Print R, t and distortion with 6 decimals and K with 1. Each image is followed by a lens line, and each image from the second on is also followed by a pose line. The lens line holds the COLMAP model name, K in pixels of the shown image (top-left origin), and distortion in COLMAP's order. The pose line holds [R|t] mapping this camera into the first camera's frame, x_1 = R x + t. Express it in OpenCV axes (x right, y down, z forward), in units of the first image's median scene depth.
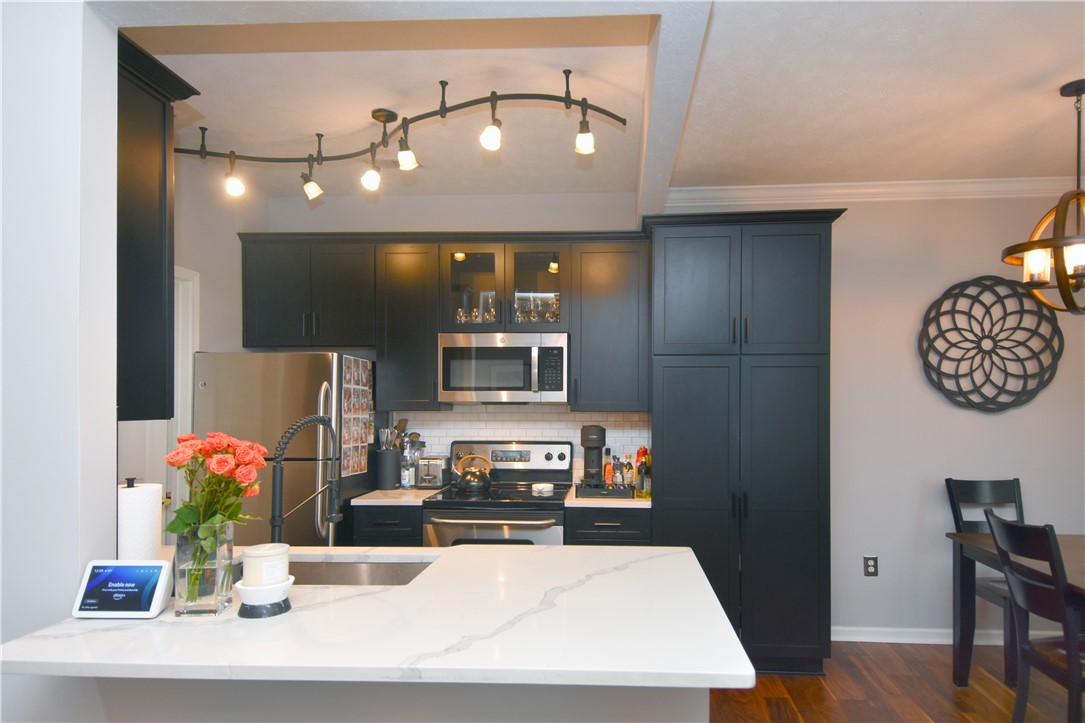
lens RADIAL K [[658.8, 0, 591.4], [0, 658.8, 415.3], [0, 0, 1]] dist [0.017459, -0.001886]
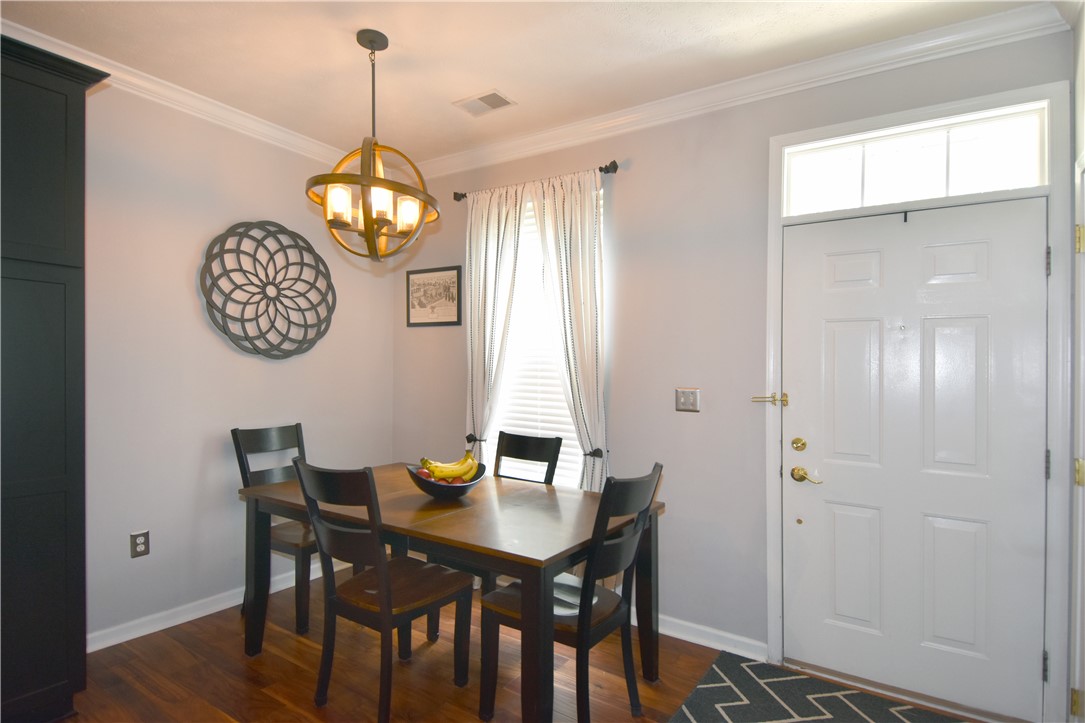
lens RADIAL K [[567.3, 0, 547.1], [0, 567.3, 379.5], [0, 0, 1]] dist [0.019240, -0.017786]
pose [[0.500281, -0.002738, 0.865859, 0.066412], [-0.002470, 0.999986, 0.004589, 0.020663], [-0.865860, -0.004434, 0.500267, 0.218975]]
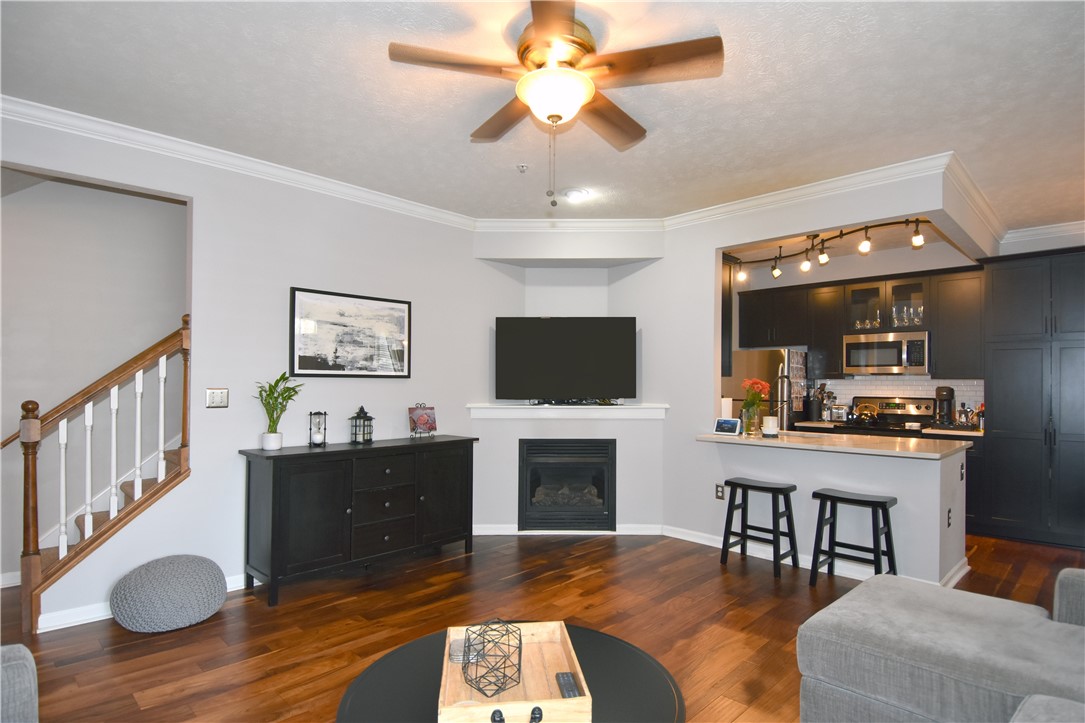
lens RADIAL K [[567.3, 0, 551.3], [0, 567.3, 368.9], [0, 0, 1]] dist [0.019240, -0.017786]
pose [[0.740862, -0.012443, -0.671542, 0.227966], [-0.019427, 0.999013, -0.039943, 0.046608], [0.671376, 0.042638, 0.739889, -0.709177]]
